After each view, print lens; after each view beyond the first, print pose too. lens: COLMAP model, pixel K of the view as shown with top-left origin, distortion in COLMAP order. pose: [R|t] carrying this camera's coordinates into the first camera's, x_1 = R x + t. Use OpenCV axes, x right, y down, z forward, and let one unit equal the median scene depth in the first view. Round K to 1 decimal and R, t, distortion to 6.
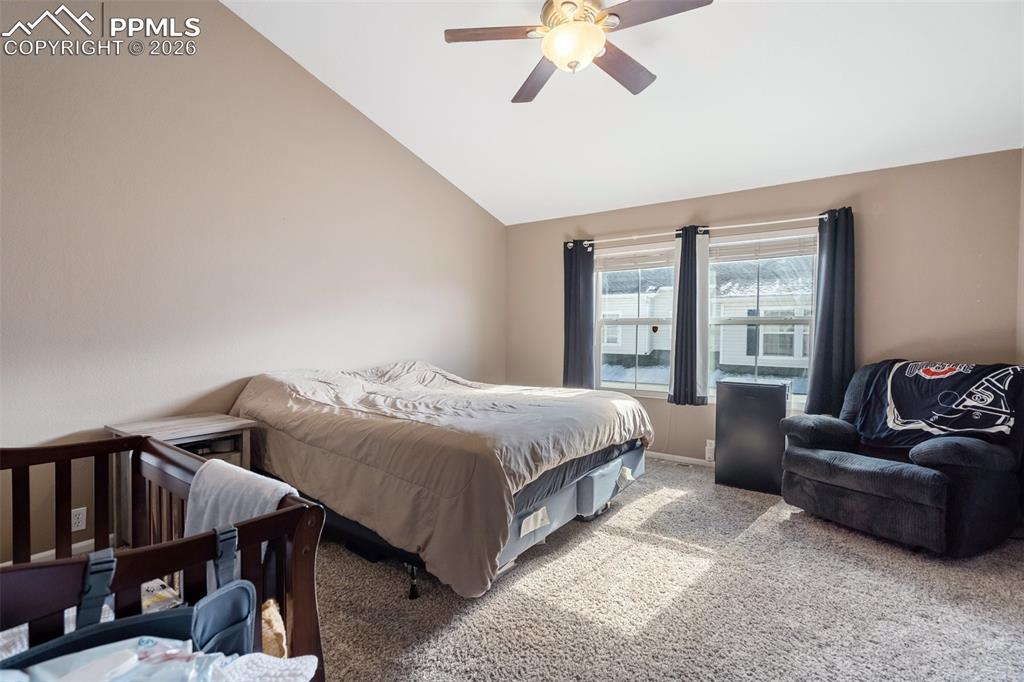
lens RADIAL K [[470.5, 0, 509.5], [0, 470.5, 344.2], [0, 0, 1]] dist [-0.005448, 0.002221]
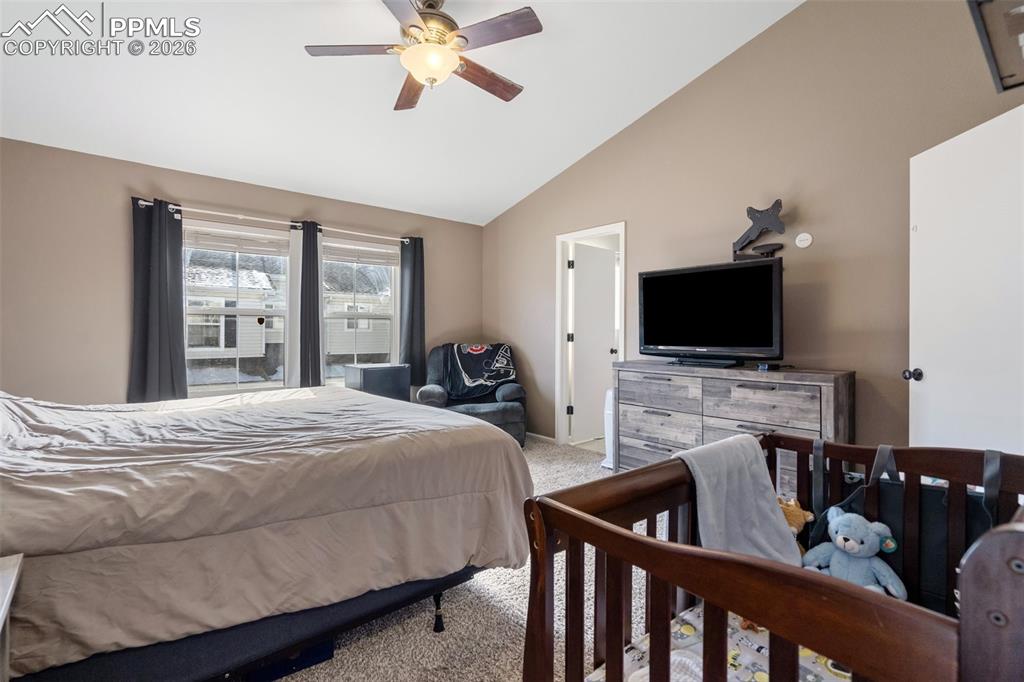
lens RADIAL K [[470.5, 0, 510.5], [0, 470.5, 333.6], [0, 0, 1]] dist [-0.005448, 0.002221]
pose [[0.260495, -0.013795, 0.965377, -0.663015], [0.015426, 0.999830, 0.010125, -0.013138], [-0.965352, 0.012254, 0.260663, 0.416761]]
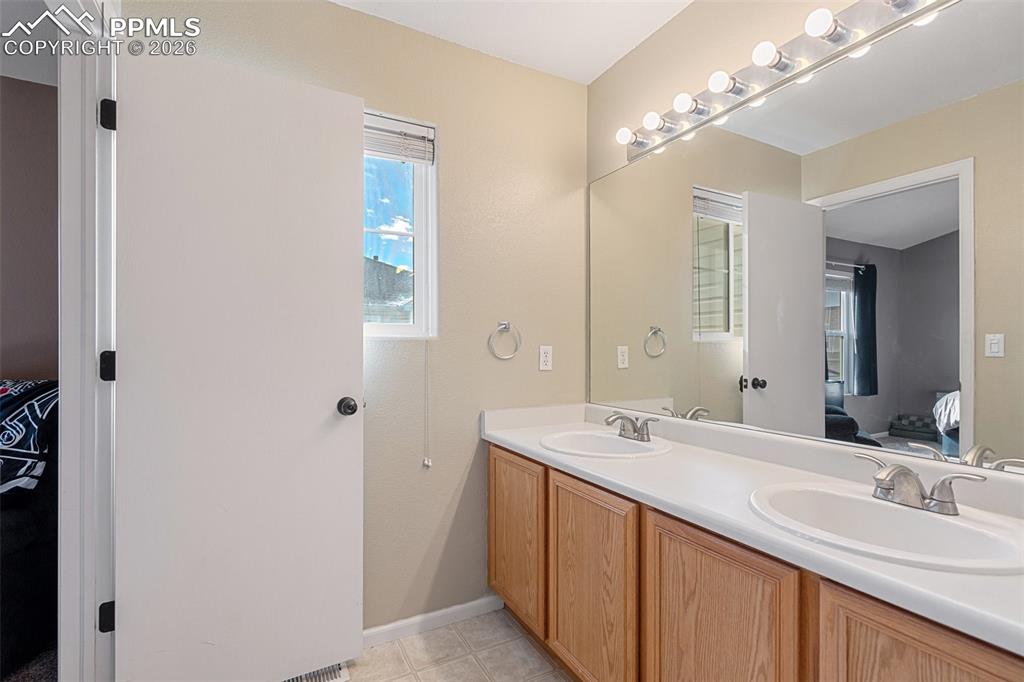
lens RADIAL K [[470.5, 0, 511.4], [0, 470.5, 344.2], [0, 0, 1]] dist [-0.005448, 0.002221]
pose [[0.418545, -0.003731, 0.908188, 0.615129], [0.014057, 0.999898, -0.002370, 0.001723], [-0.908087, 0.013758, 0.418555, 0.099204]]
